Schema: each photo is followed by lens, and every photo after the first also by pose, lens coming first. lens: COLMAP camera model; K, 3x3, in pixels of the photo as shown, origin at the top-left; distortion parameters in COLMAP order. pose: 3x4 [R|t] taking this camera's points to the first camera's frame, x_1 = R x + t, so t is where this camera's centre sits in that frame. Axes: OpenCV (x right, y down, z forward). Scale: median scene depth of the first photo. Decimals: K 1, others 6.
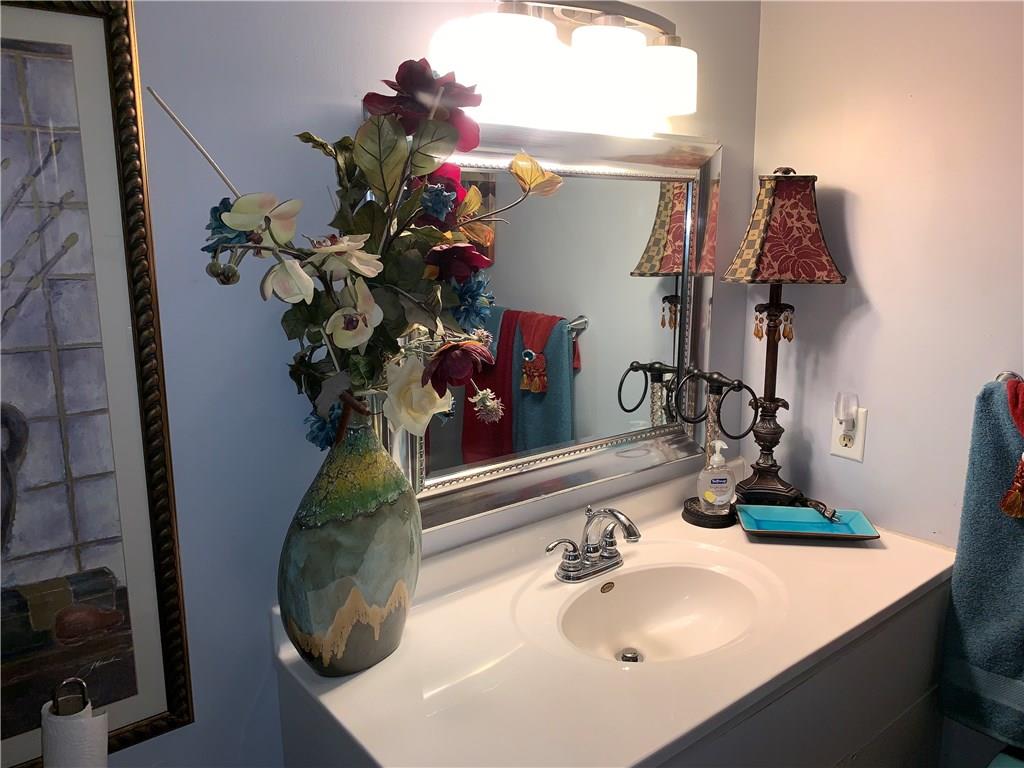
lens RADIAL K [[778.8, 0, 512.0], [0, 778.8, 384.0], [0, 0, 1]] dist [0.001777, 0.001619]
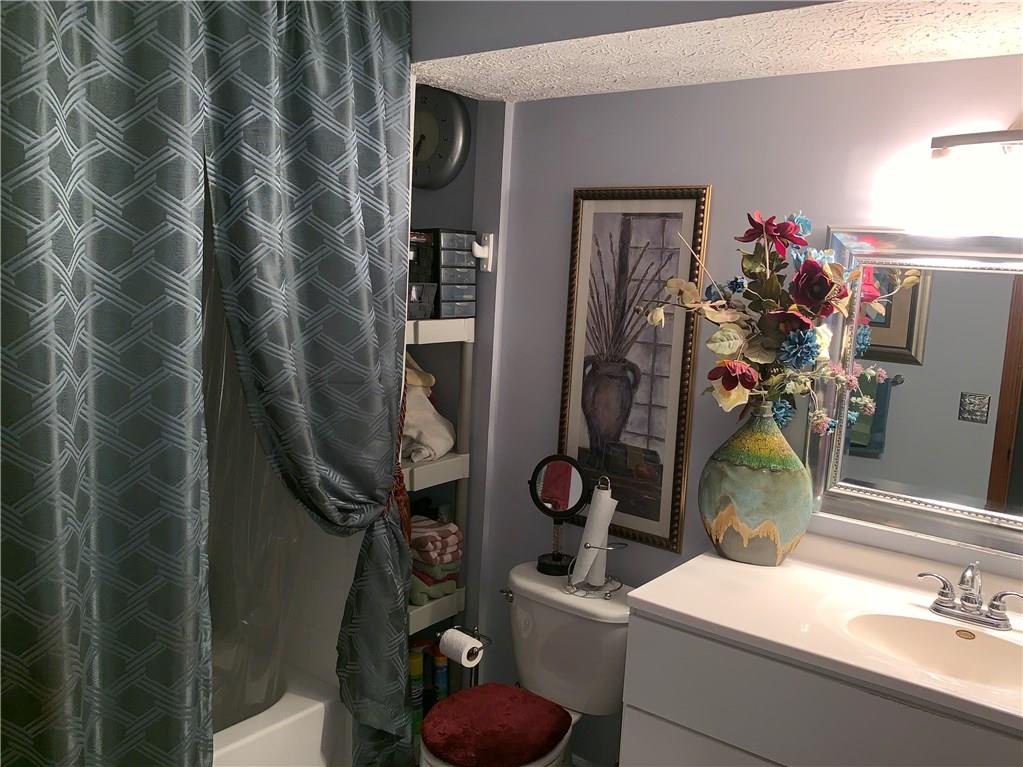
lens RADIAL K [[882.3, 0, 511.5], [0, 882.3, 383.5], [0, 0, 1]] dist [-0.000748, -0.000146]
pose [[0.225175, 0.146993, -0.963166, 1.682675], [-0.239315, 0.966614, 0.091571, -0.066140], [0.944470, 0.209881, 0.252835, -0.005304]]
